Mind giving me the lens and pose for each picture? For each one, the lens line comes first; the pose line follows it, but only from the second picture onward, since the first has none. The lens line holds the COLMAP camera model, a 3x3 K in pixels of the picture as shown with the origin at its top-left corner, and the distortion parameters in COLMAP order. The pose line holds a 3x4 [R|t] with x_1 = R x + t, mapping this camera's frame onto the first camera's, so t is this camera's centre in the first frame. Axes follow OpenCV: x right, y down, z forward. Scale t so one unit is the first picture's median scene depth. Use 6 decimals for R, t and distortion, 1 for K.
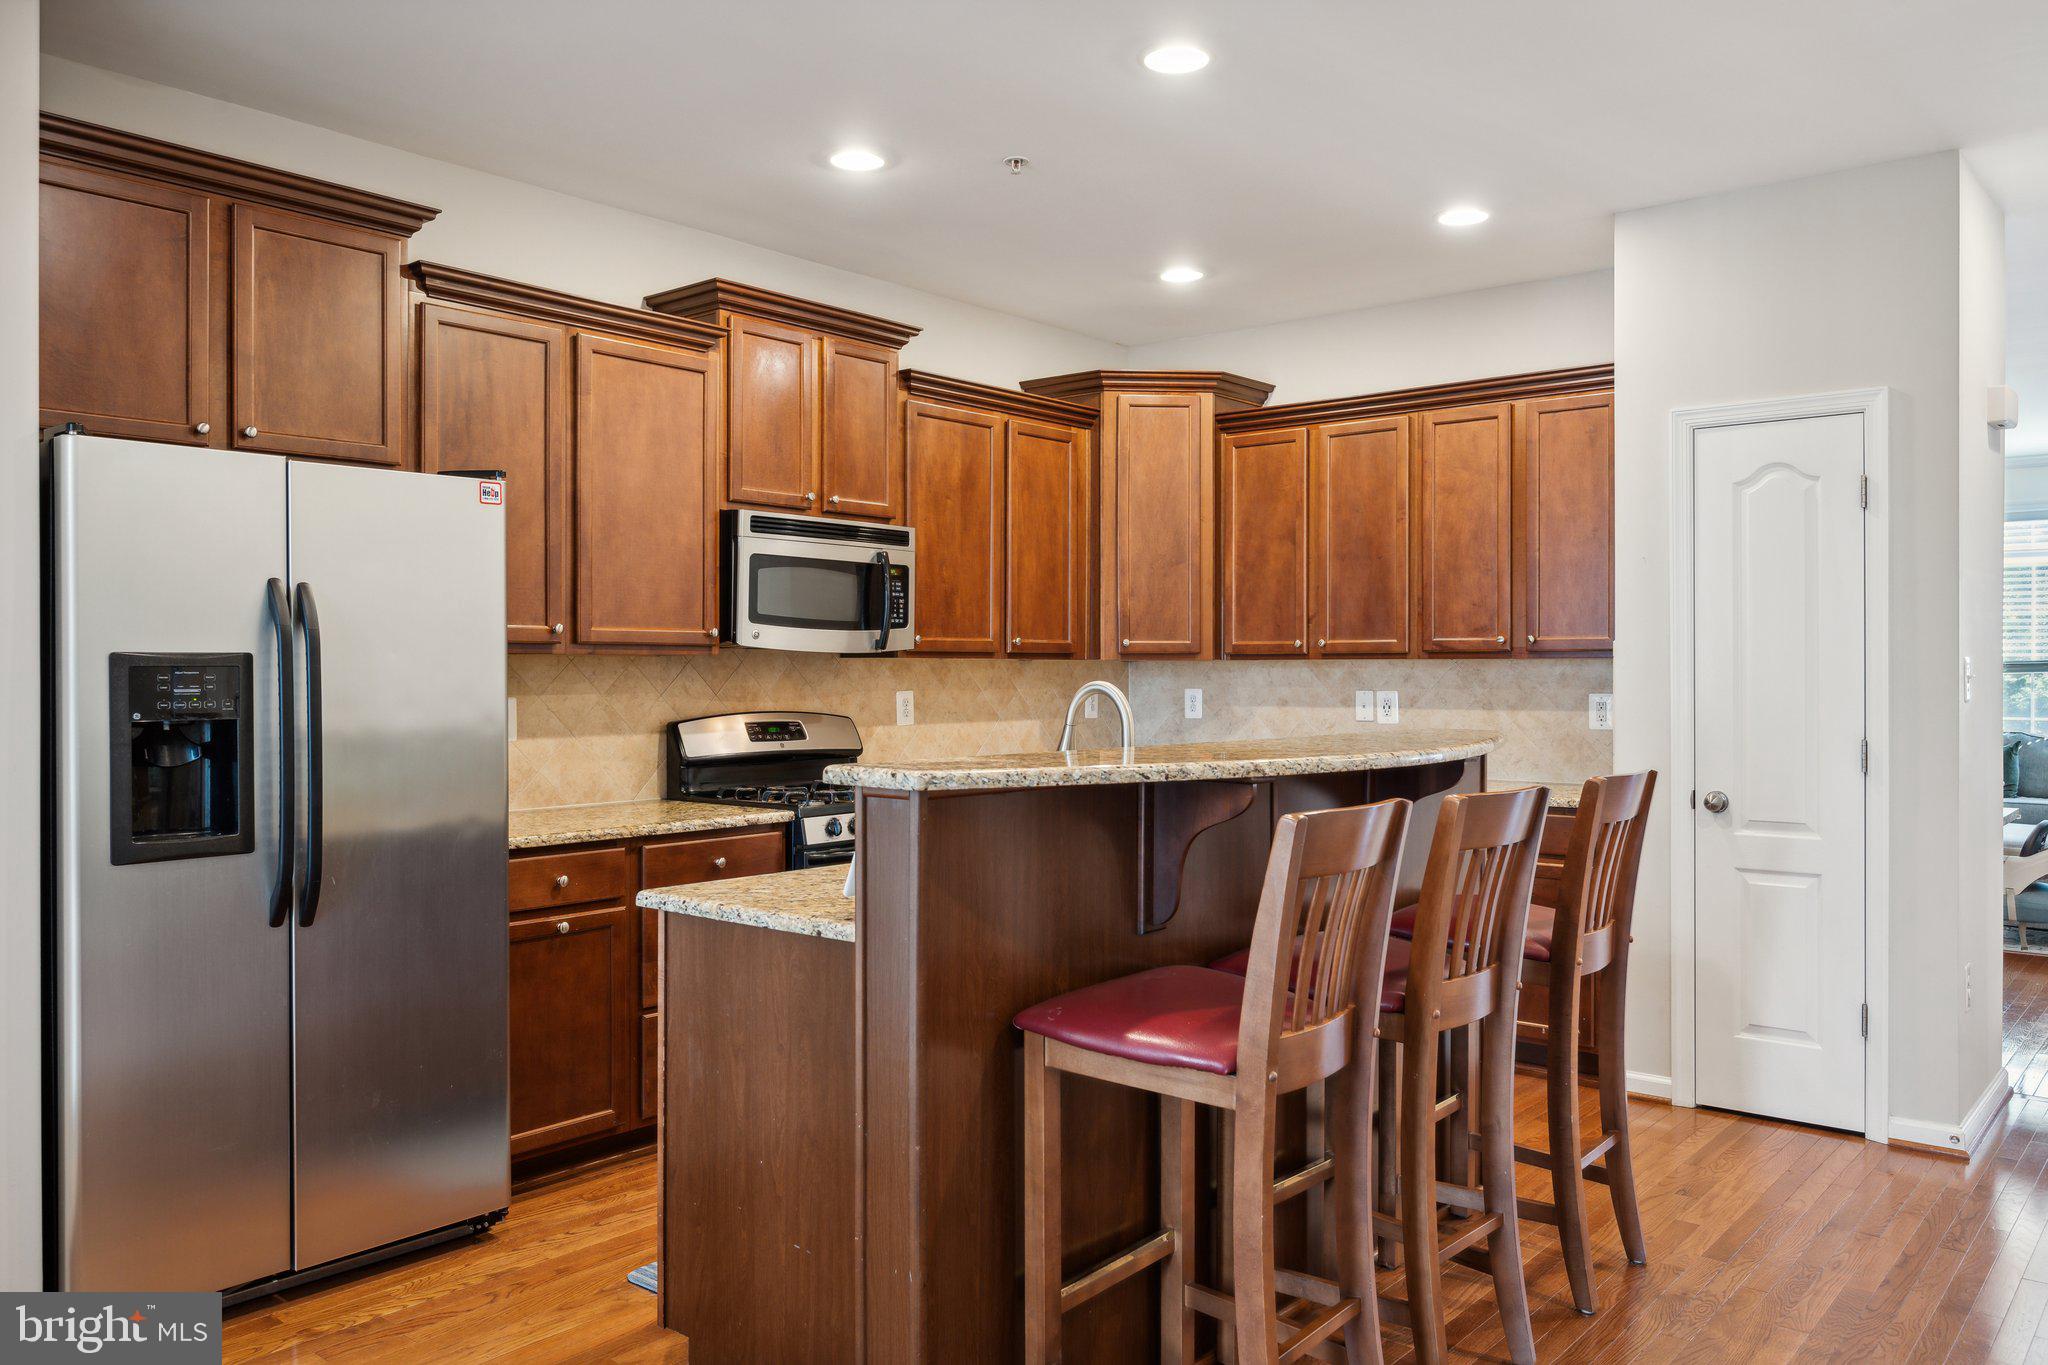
lens RADIAL K [[1494.5, 0, 1032.2], [0, 1494.5, 684.7], [0, 0, 1]] dist [-0.005657, 0.001562]
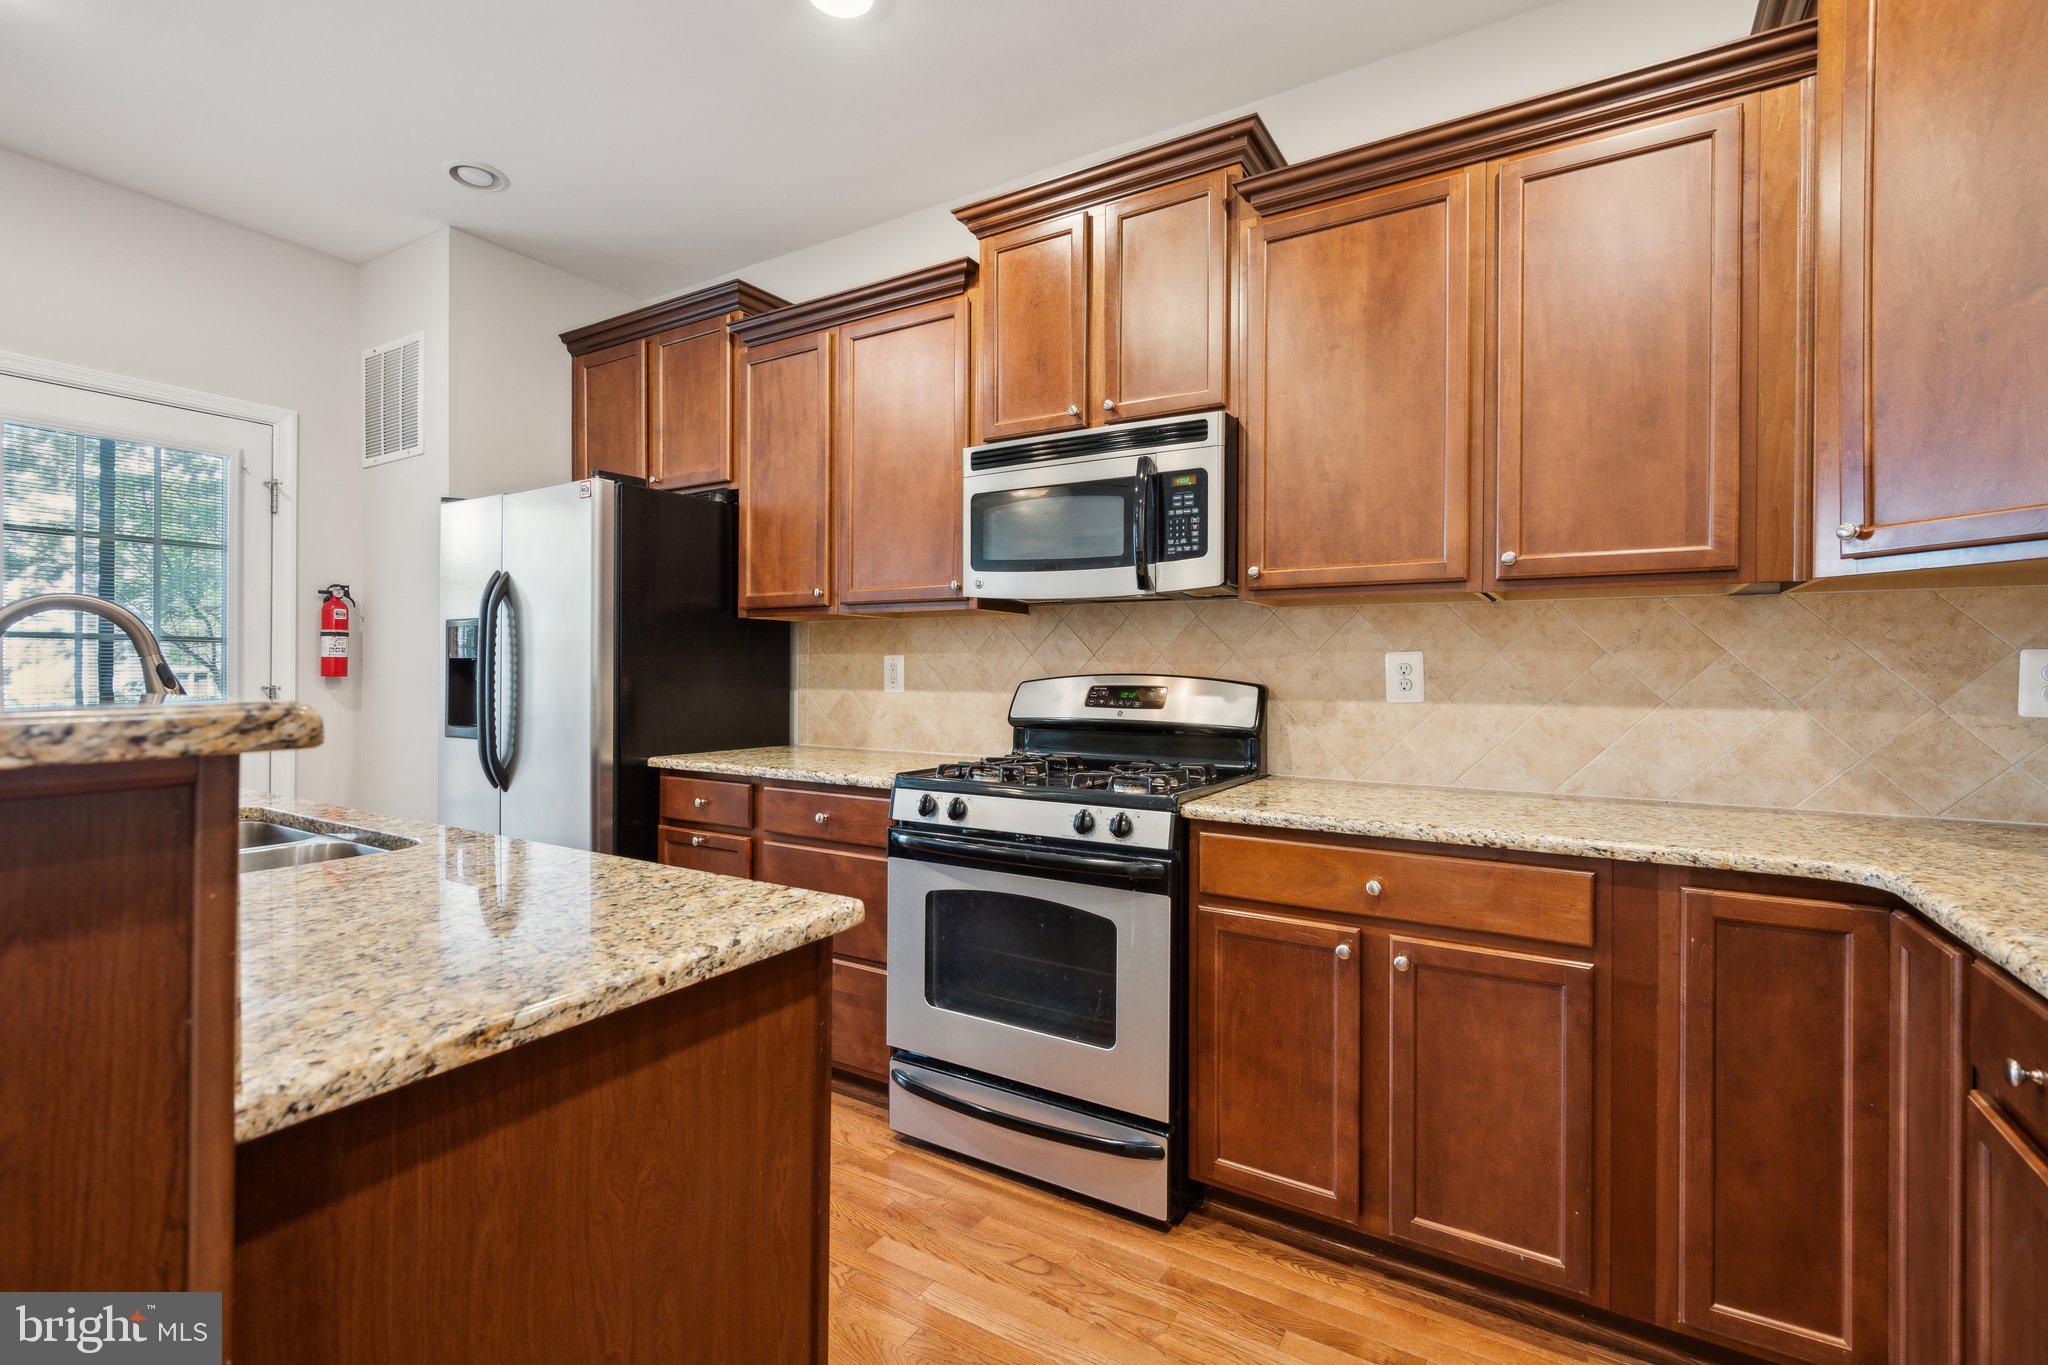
lens RADIAL K [[930.0, 0, 1013.8], [0, 930.0, 674.2], [0, 0, 1]] dist [-0.000407, 0.001164]
pose [[0.143801, 0.005639, -0.989591, 0.374301], [-0.015388, 0.999876, 0.003461, 0.019021], [0.989487, 0.014730, 0.143870, 0.941840]]
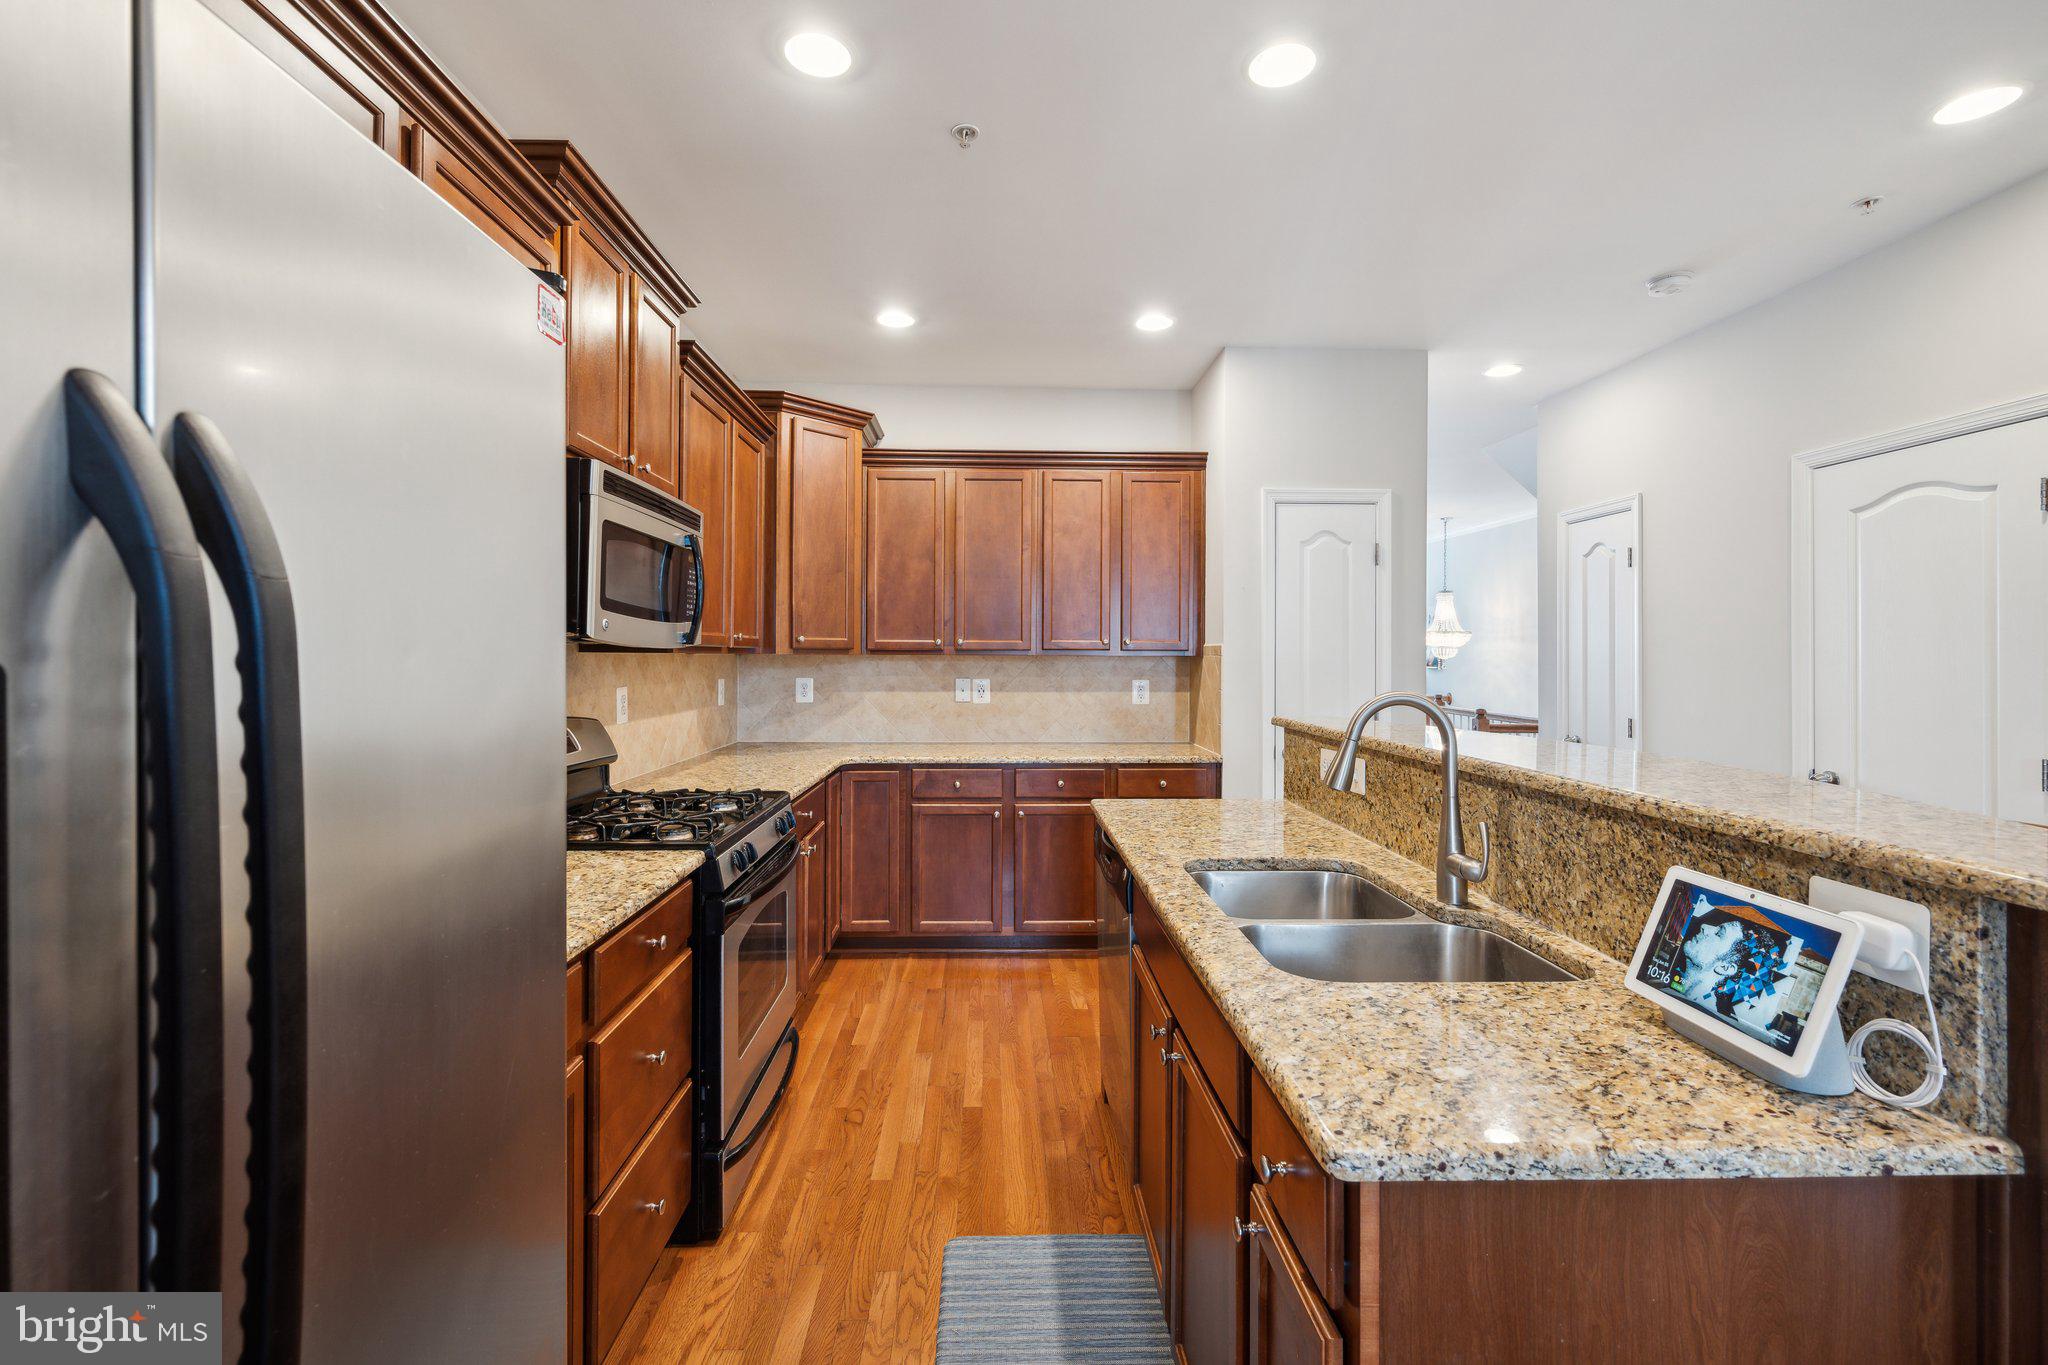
lens RADIAL K [[869.4, 0, 1002.2], [0, 869.4, 658.1], [0, 0, 1]] dist [0.000976, 0.000010]
pose [[0.747840, 0.001225, 0.663878, -0.331954], [0.001663, 0.999992, -0.003718, -0.014289], [-0.663877, 0.003885, 0.747832, 0.529993]]
